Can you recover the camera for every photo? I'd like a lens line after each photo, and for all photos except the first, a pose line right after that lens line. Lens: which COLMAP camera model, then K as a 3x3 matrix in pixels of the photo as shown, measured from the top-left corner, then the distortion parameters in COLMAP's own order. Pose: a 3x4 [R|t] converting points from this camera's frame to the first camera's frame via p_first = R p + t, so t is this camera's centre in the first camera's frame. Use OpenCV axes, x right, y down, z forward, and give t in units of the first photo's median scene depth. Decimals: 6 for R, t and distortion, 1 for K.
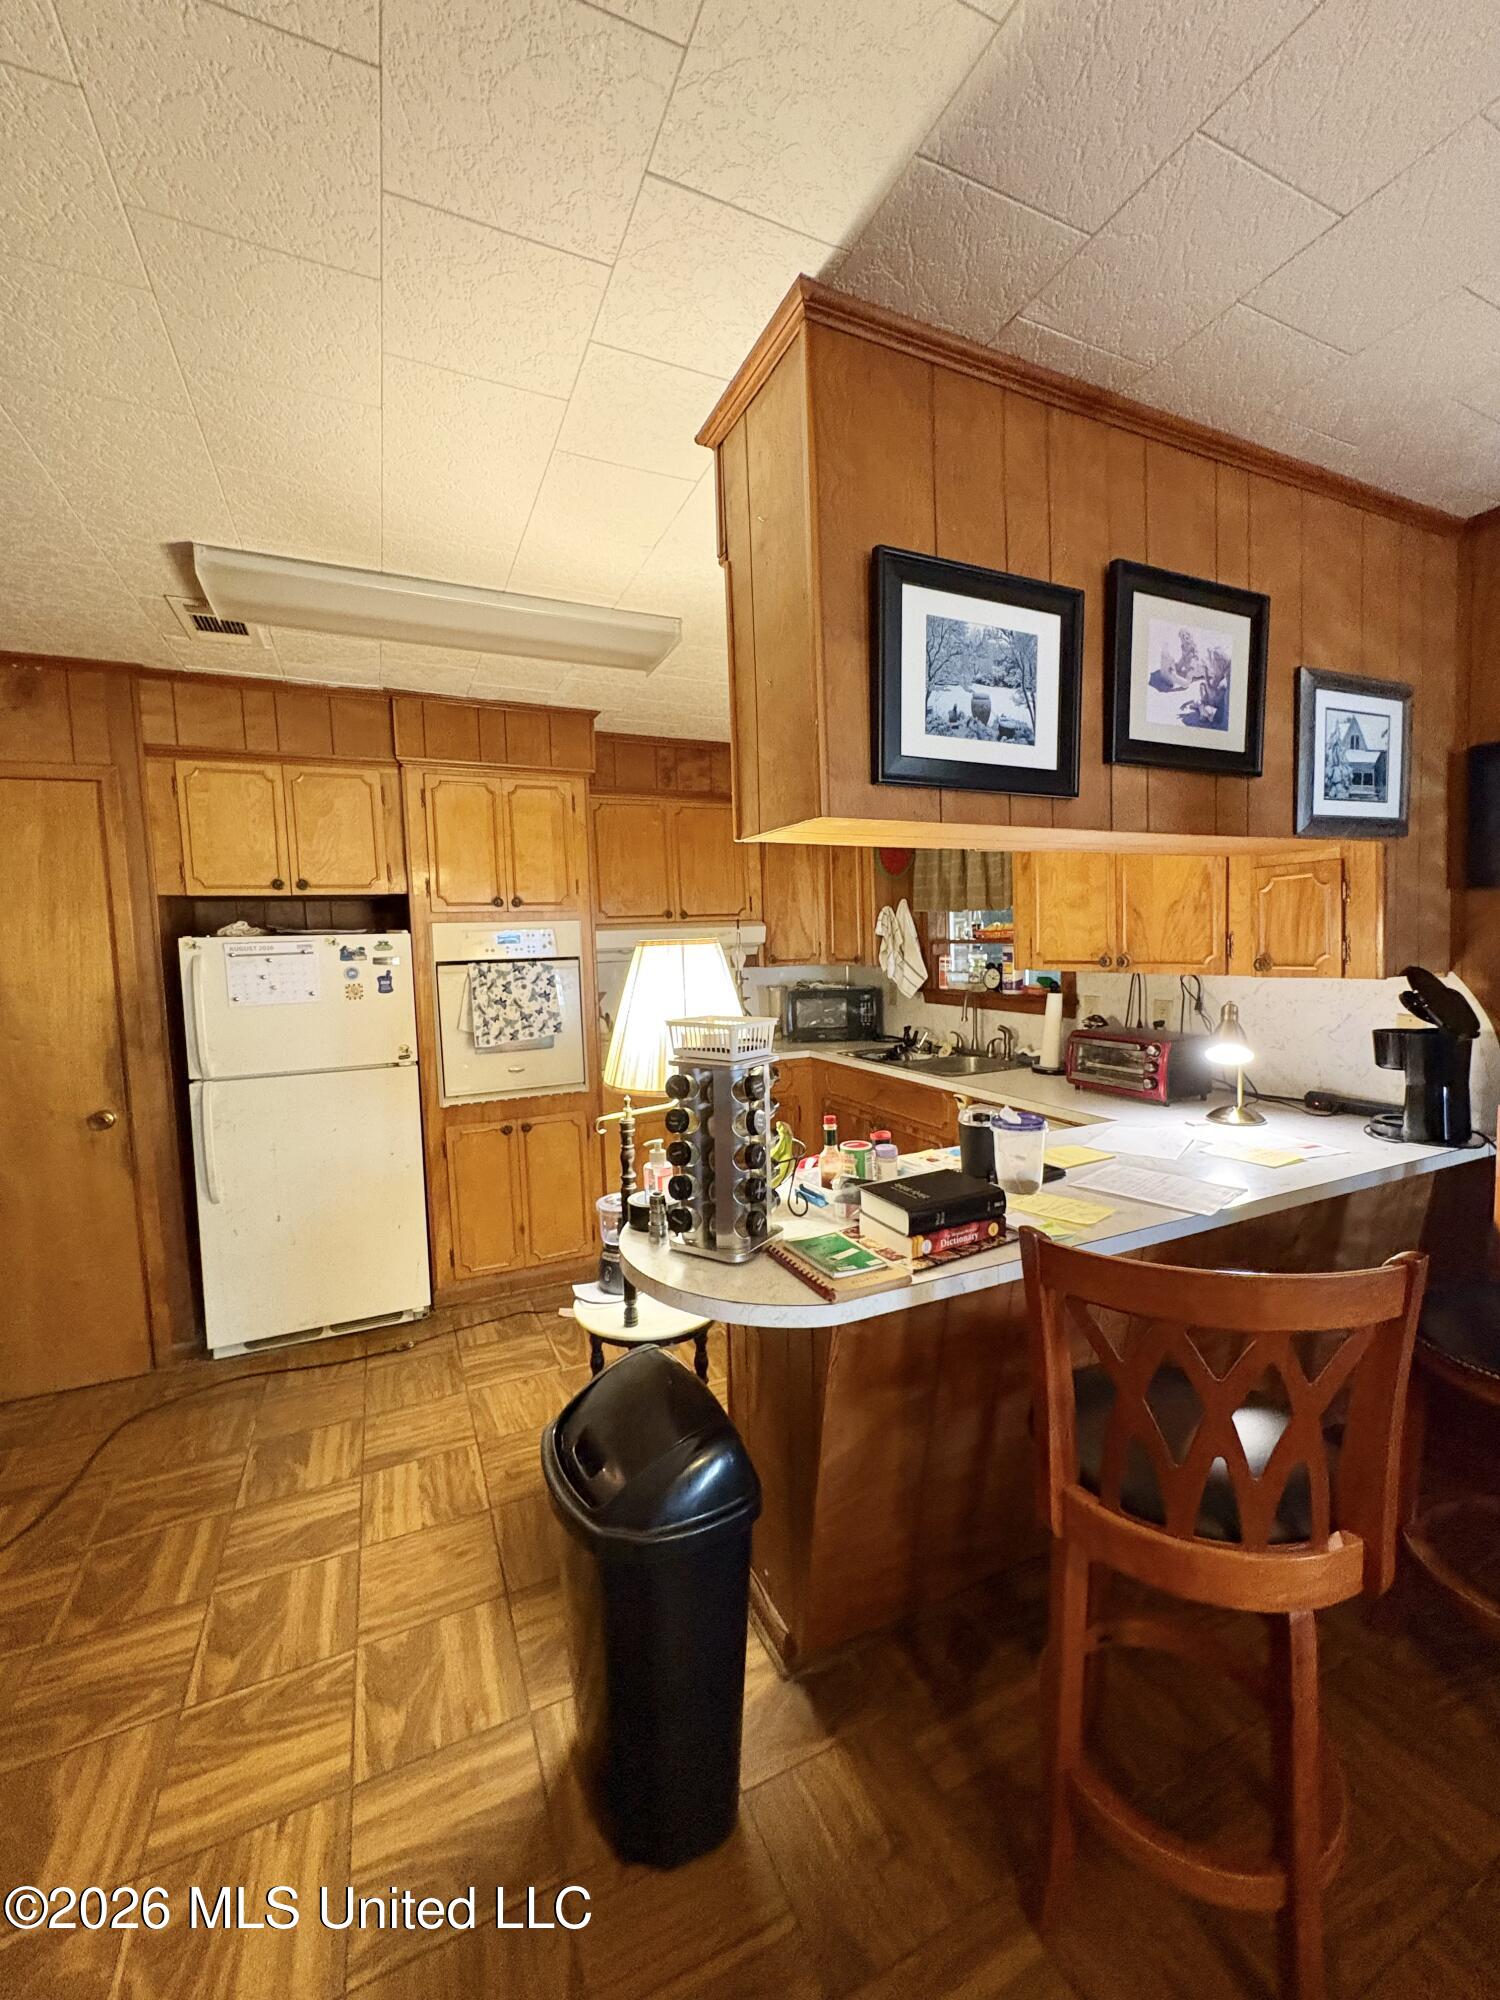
lens RADIAL K [[792.5, 0, 746.7], [0, 792.5, 996.5], [0, 0, 1]] dist [-0.000793, 0.000052]
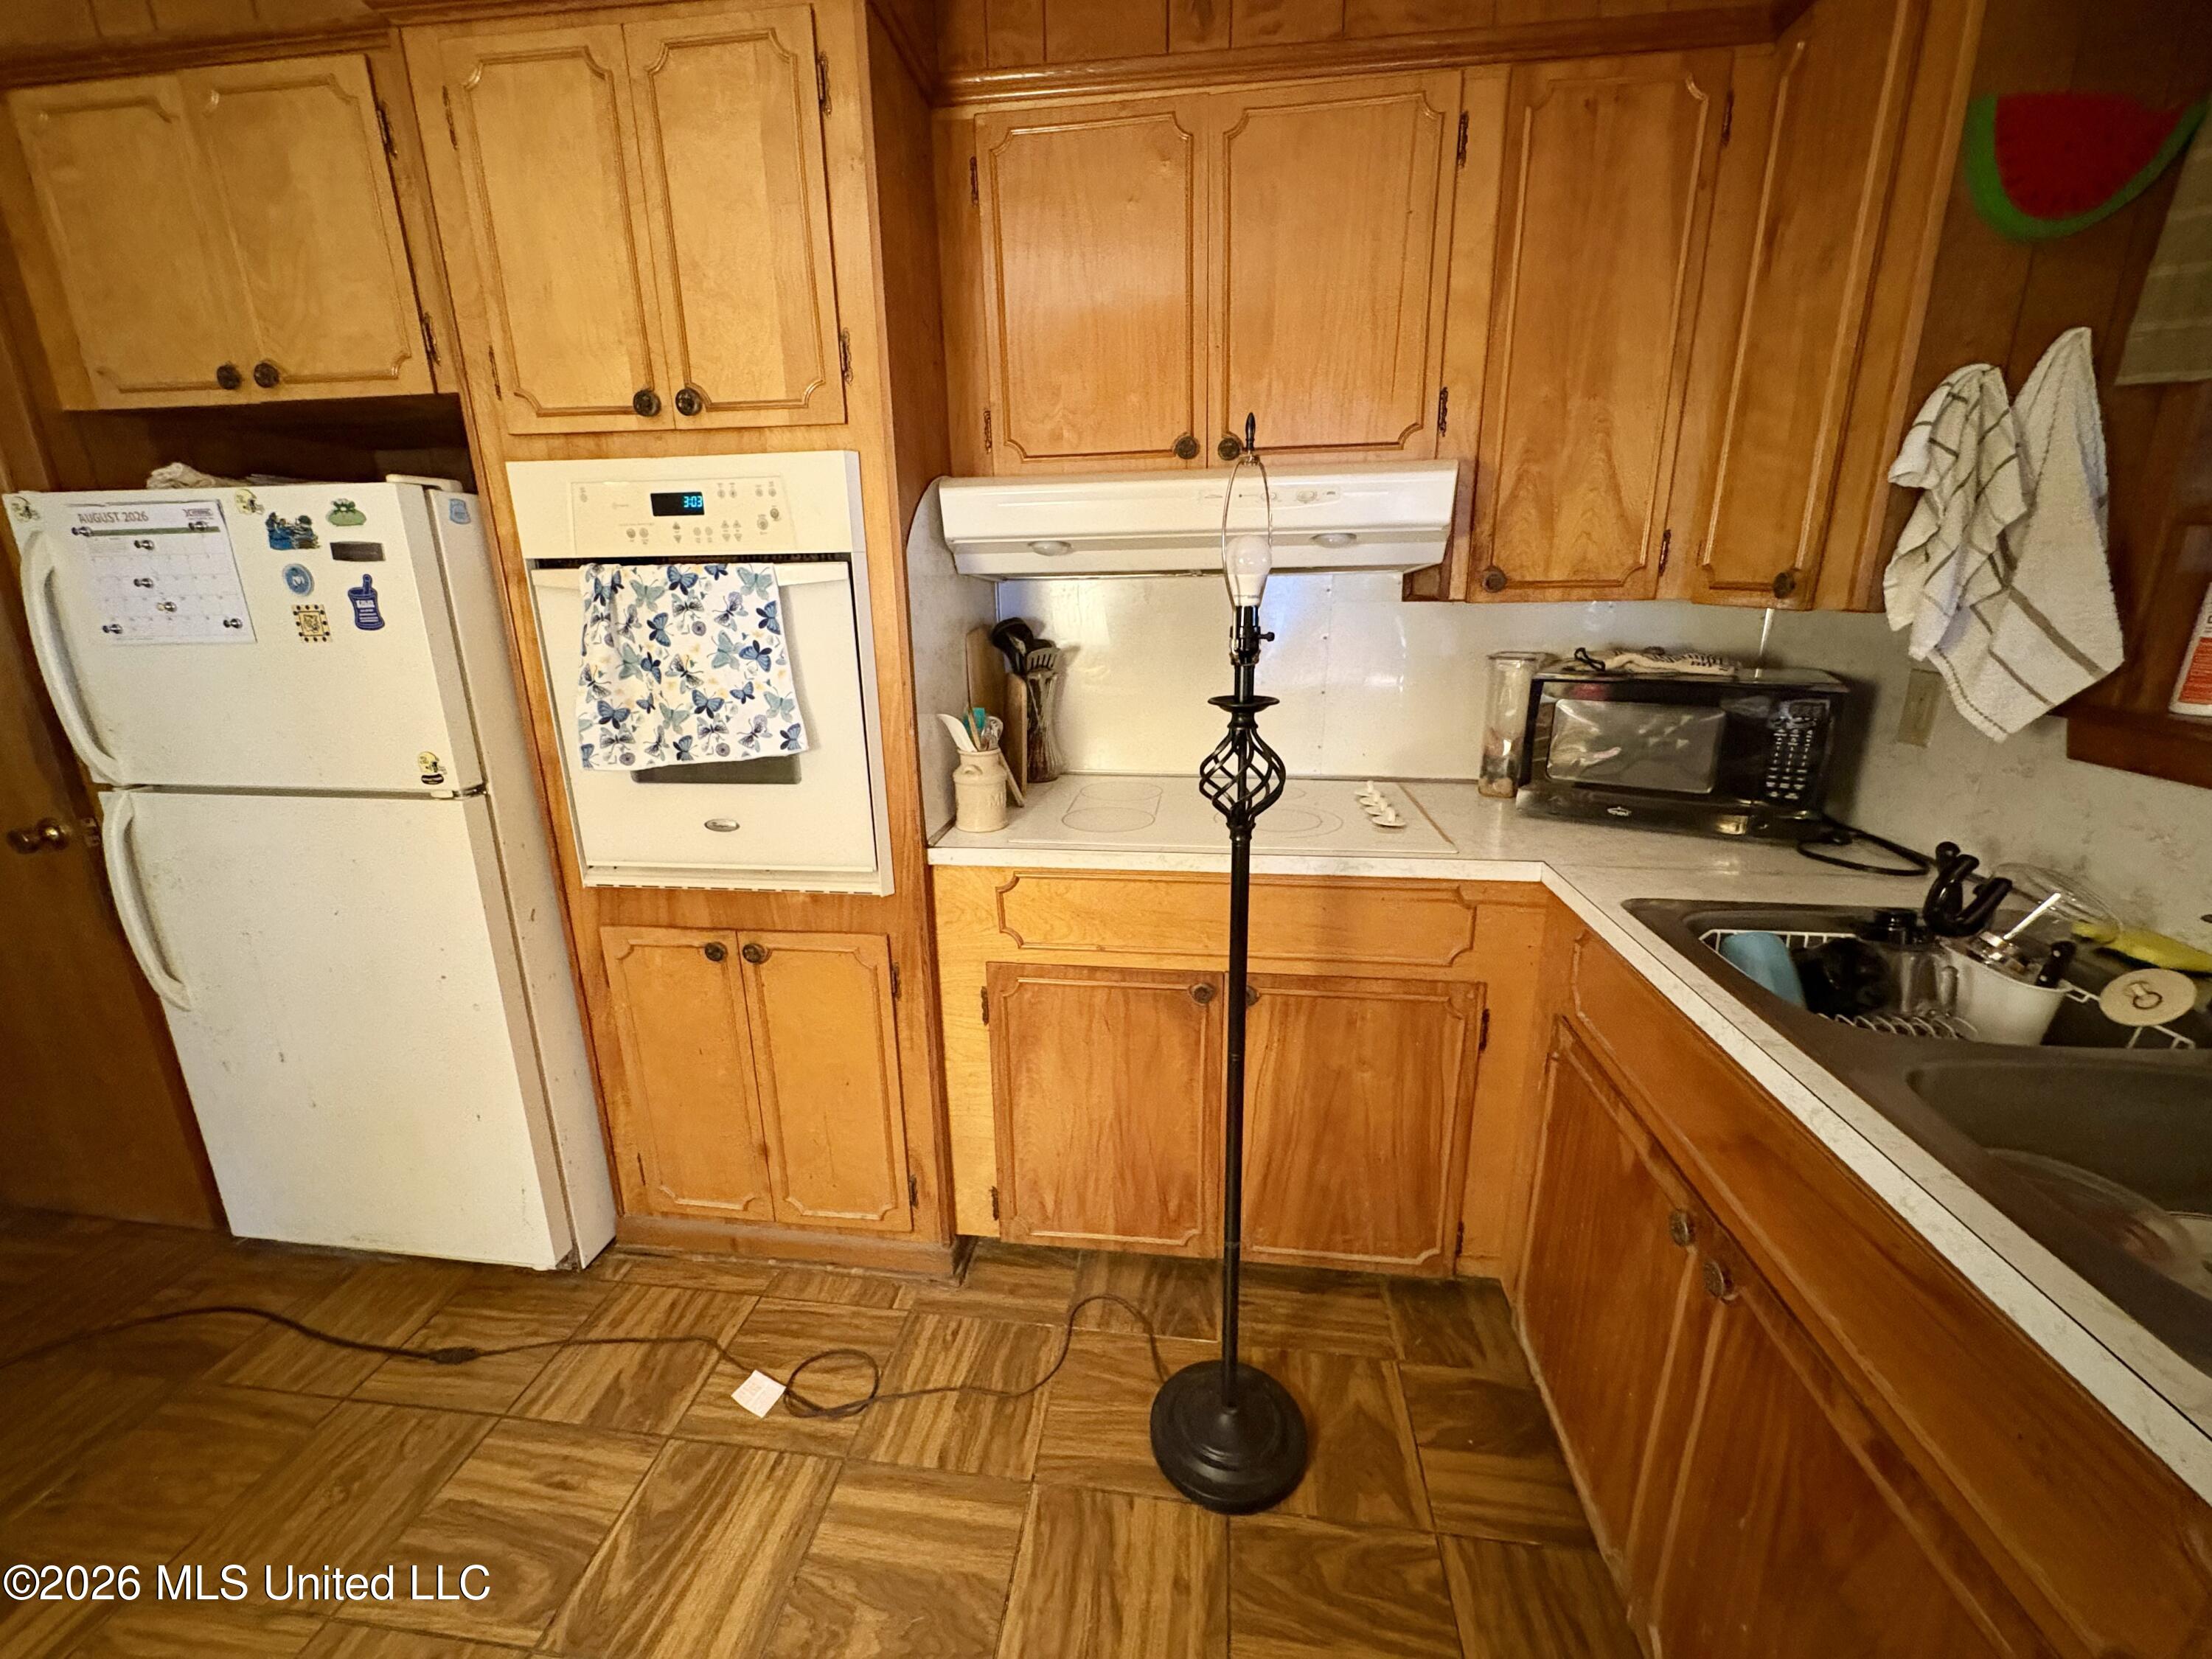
lens RADIAL K [[886.9, 0, 1106.0], [0, 886.9, 829.5], [0, 0, 1]] dist [0.000182, 0.000346]
pose [[0.847271, 0.161304, -0.506077, 0.133274], [-0.049828, 0.972709, 0.226614, -0.025600], [0.528819, -0.166787, 0.832185, 0.726898]]
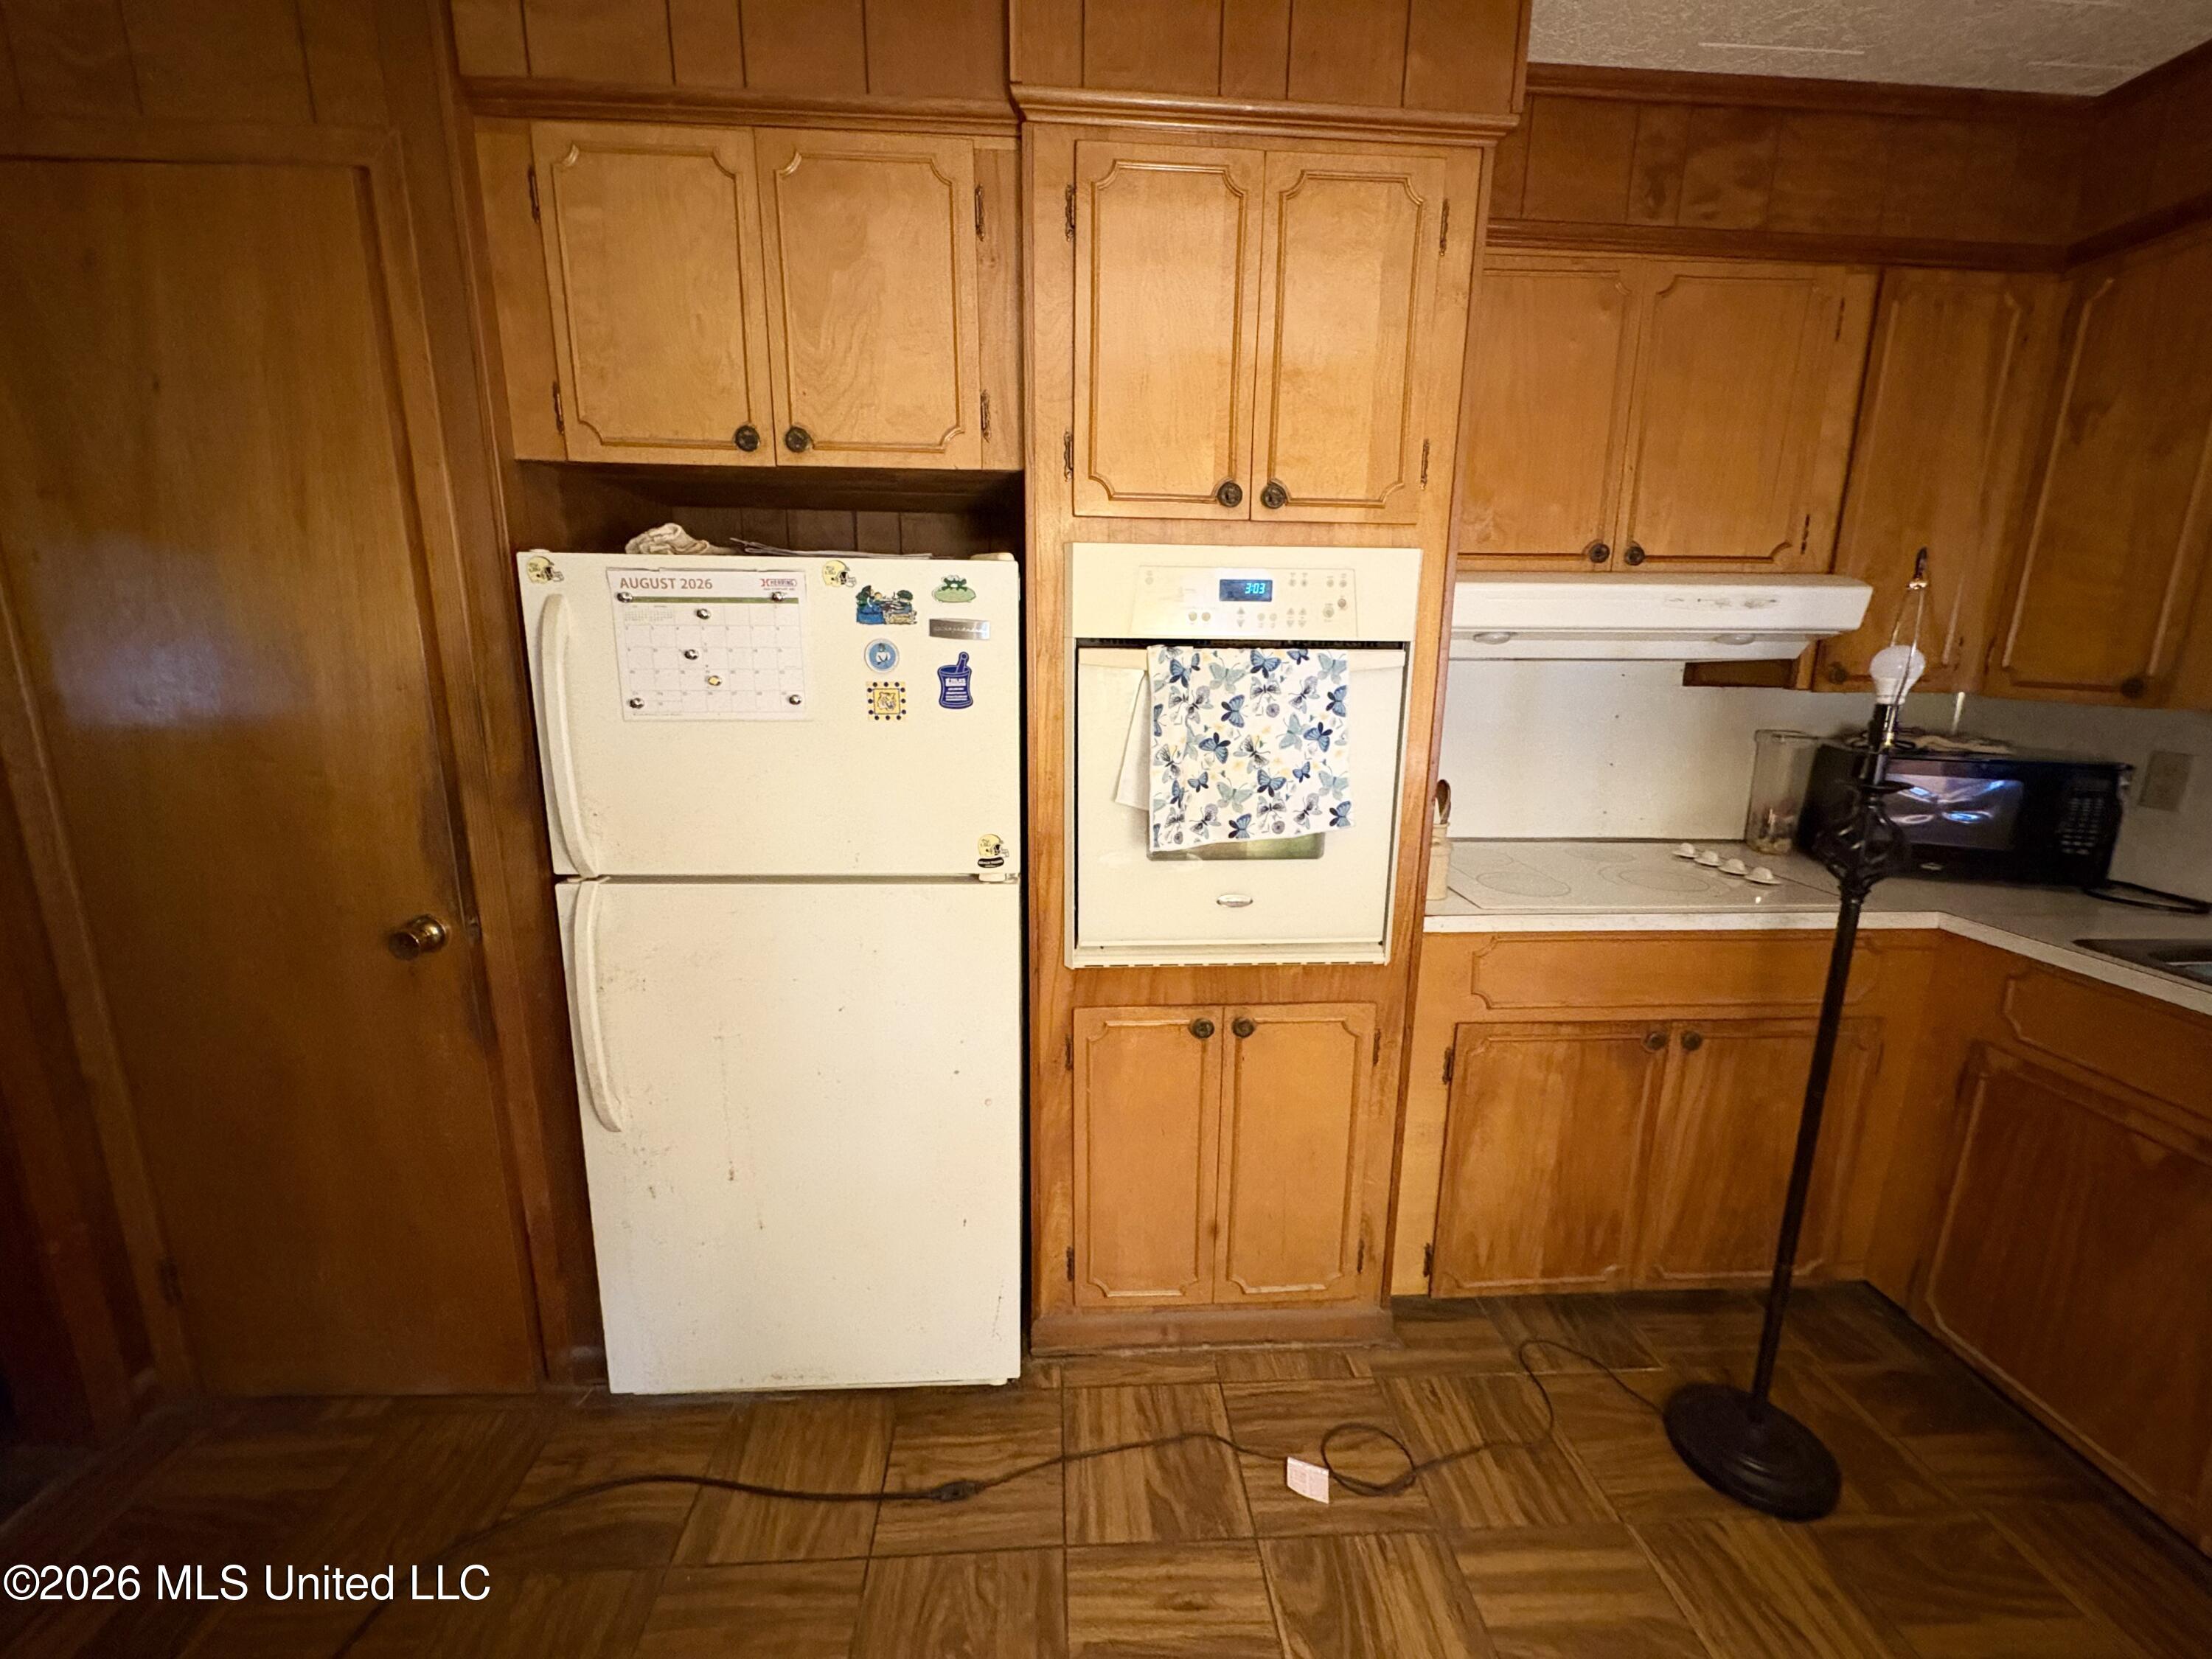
lens RADIAL K [[886.9, 0, 1106.0], [0, 886.9, 829.5], [0, 0, 1]] dist [0.000182, 0.000346]
pose [[0.931126, 0.117394, -0.345287, -0.197862], [-0.066016, 0.985390, 0.156998, -0.018229], [0.358673, -0.123390, 0.925272, 0.543722]]
